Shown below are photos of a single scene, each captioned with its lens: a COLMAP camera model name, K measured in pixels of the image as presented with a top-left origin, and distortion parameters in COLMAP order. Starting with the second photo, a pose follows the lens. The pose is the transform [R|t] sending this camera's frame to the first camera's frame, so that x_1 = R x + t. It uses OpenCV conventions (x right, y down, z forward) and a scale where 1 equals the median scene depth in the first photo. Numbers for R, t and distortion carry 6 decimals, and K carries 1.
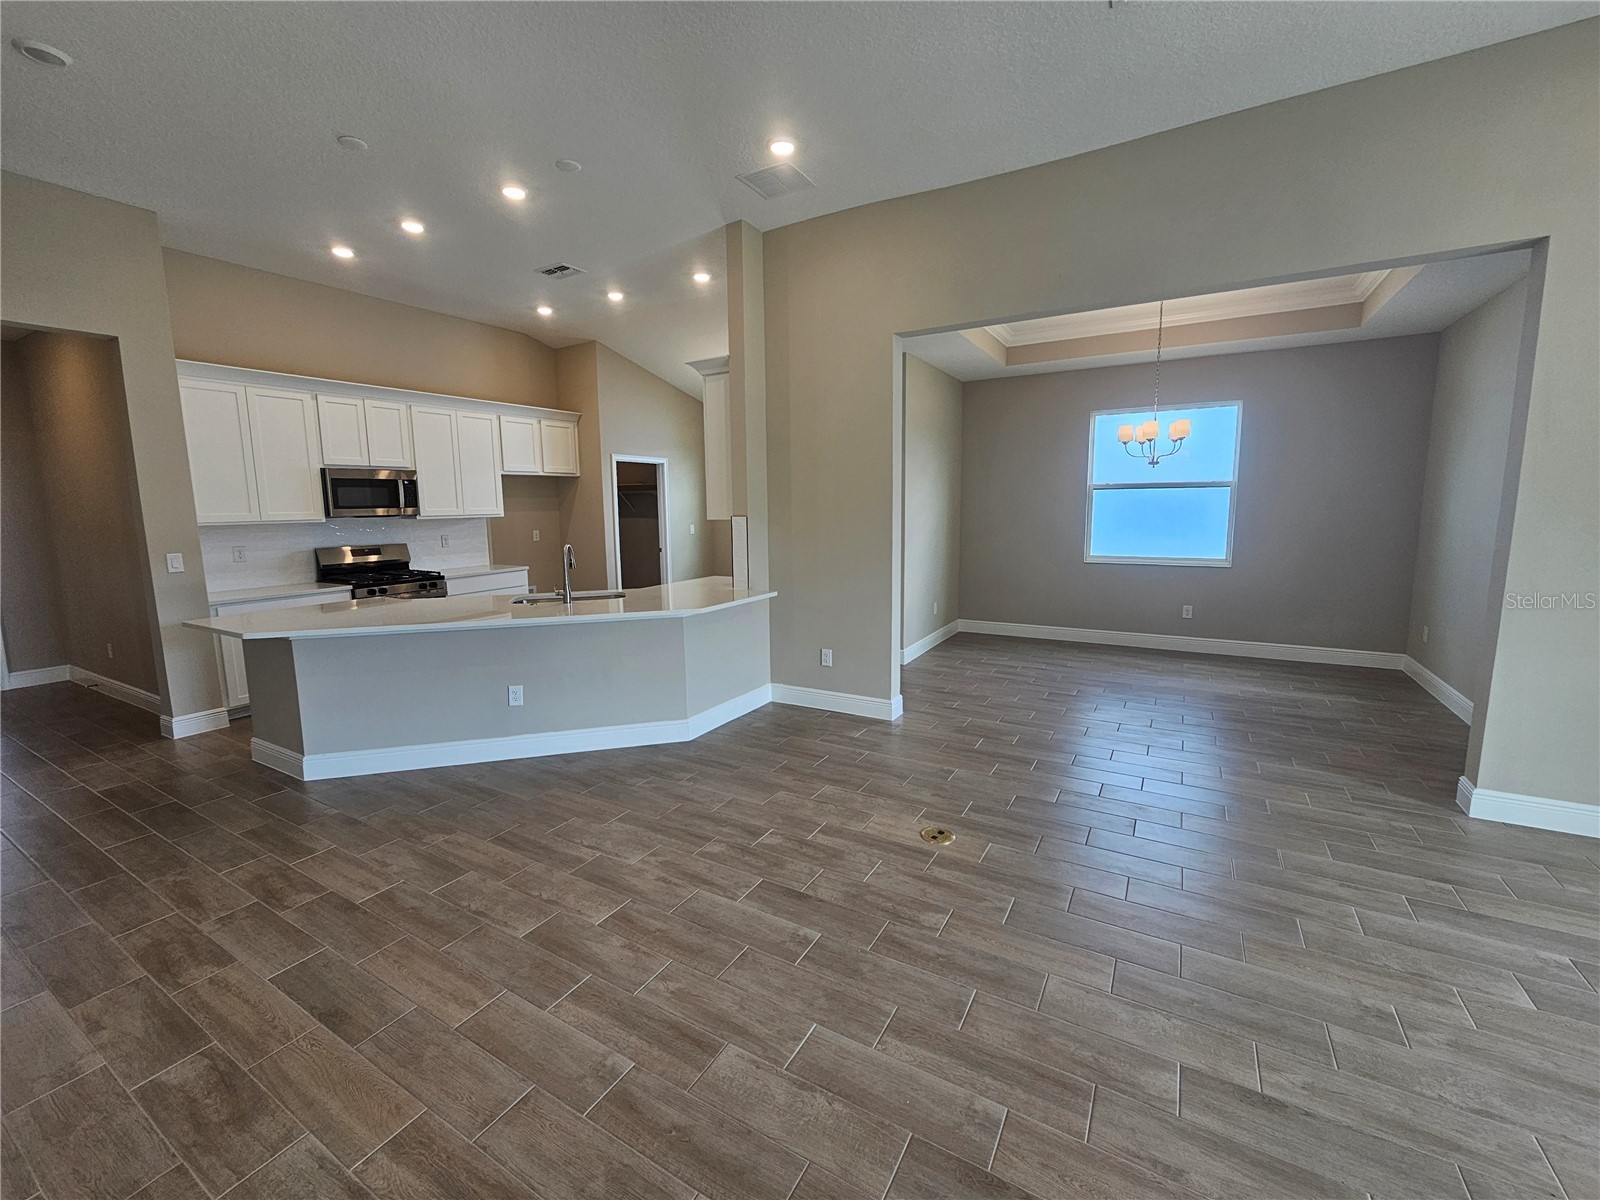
lens RADIAL K [[654.0, 0, 798.7], [0, 654.0, 588.8], [0, 0, 1]] dist [-0.003534, 0.001156]
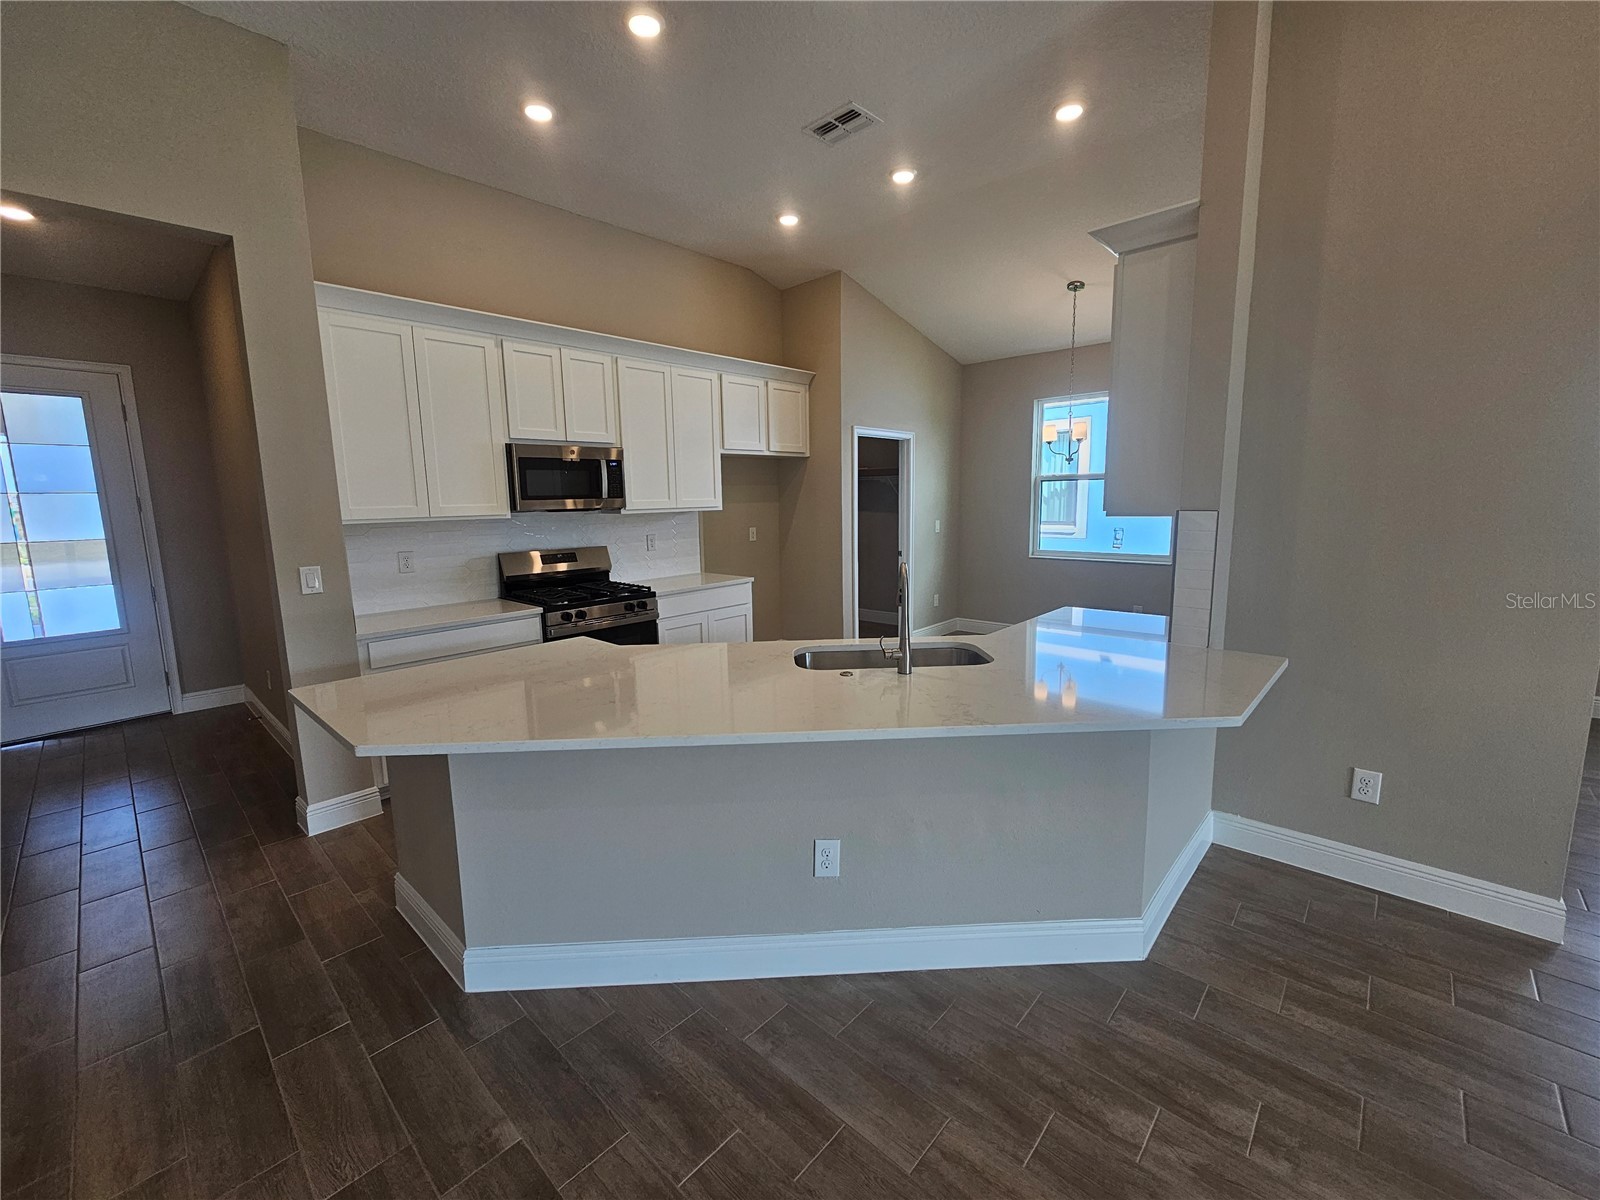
lens RADIAL K [[654.0, 0, 802.8], [0, 654.0, 591.8], [0, 0, 1]] dist [-0.003534, 0.001156]
pose [[0.977408, 0.026535, -0.209689, -0.262959], [-0.023120, 0.999557, 0.018723, -0.043112], [0.210093, -0.013452, 0.977589, 0.371386]]
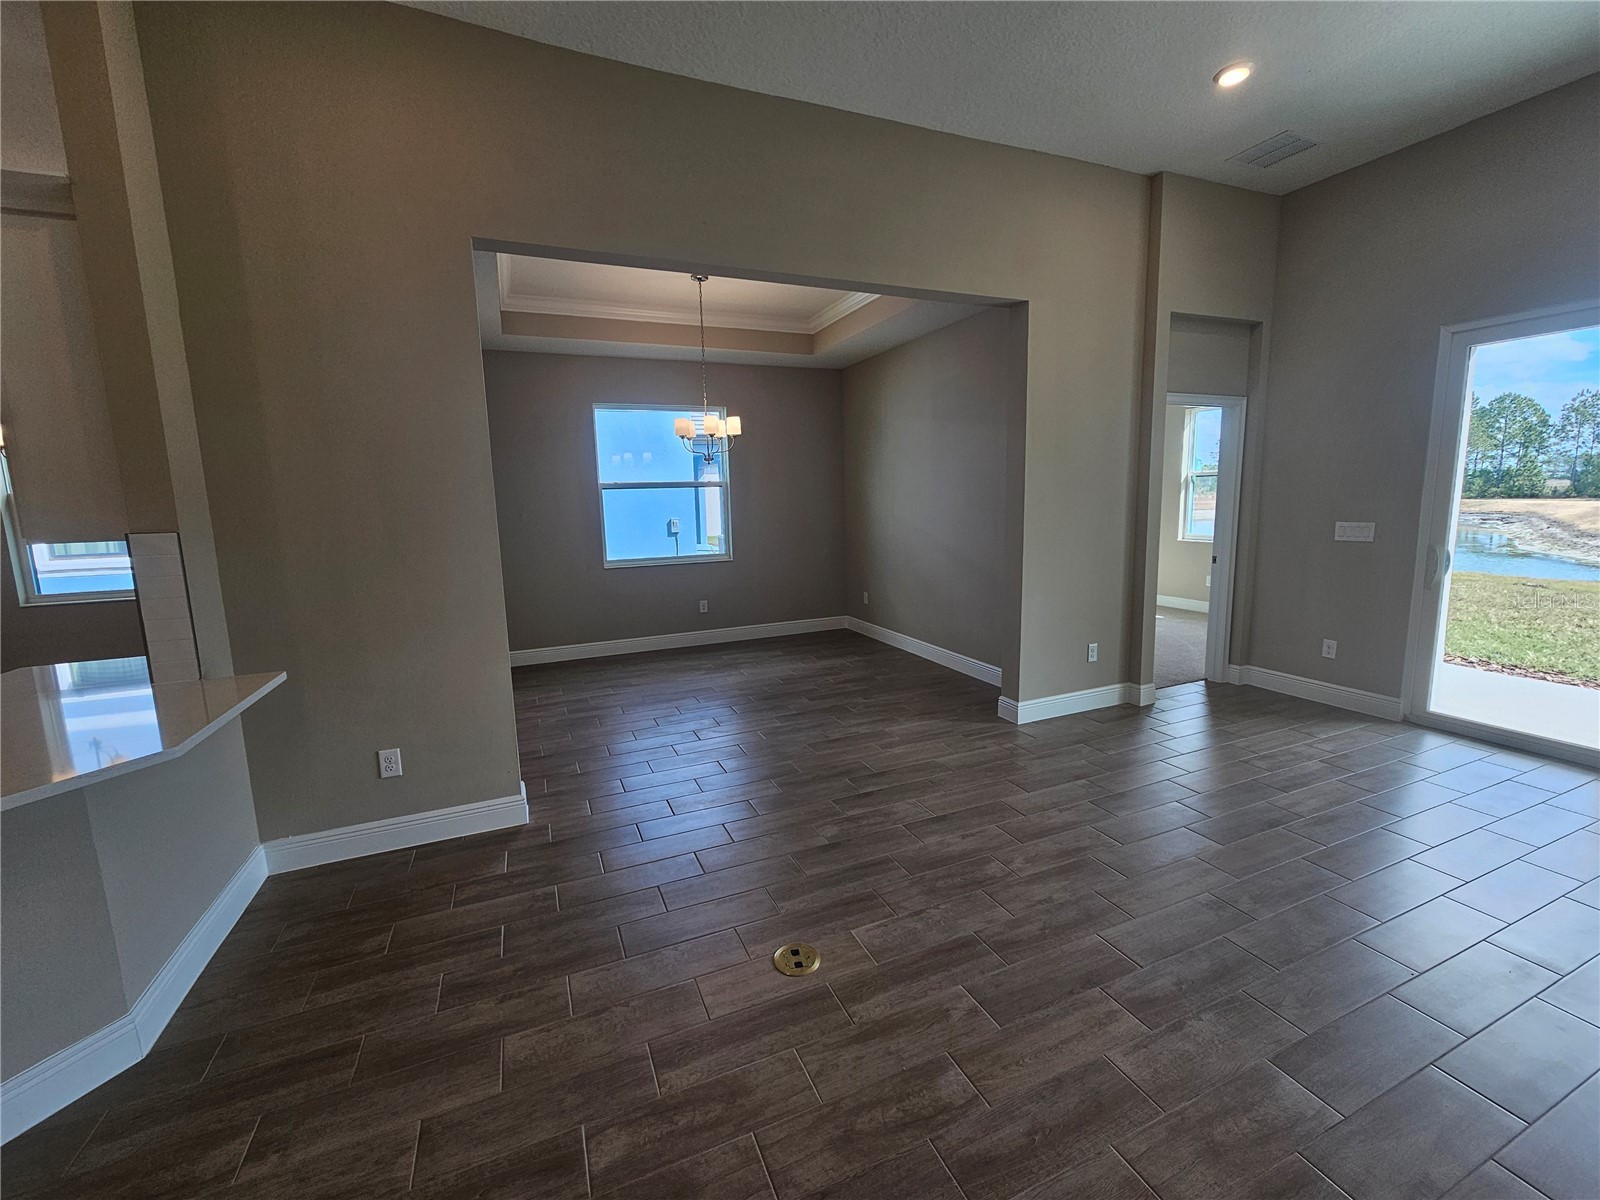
lens RADIAL K [[654.0, 0, 794.1], [0, 654.0, 591.0], [0, 0, 1]] dist [-0.003534, 0.001156]
pose [[0.597930, -0.117687, 0.792861, -0.174218], [0.124316, 0.990809, 0.053318, -0.033011], [-0.791849, 0.066685, 0.607065, 0.309483]]
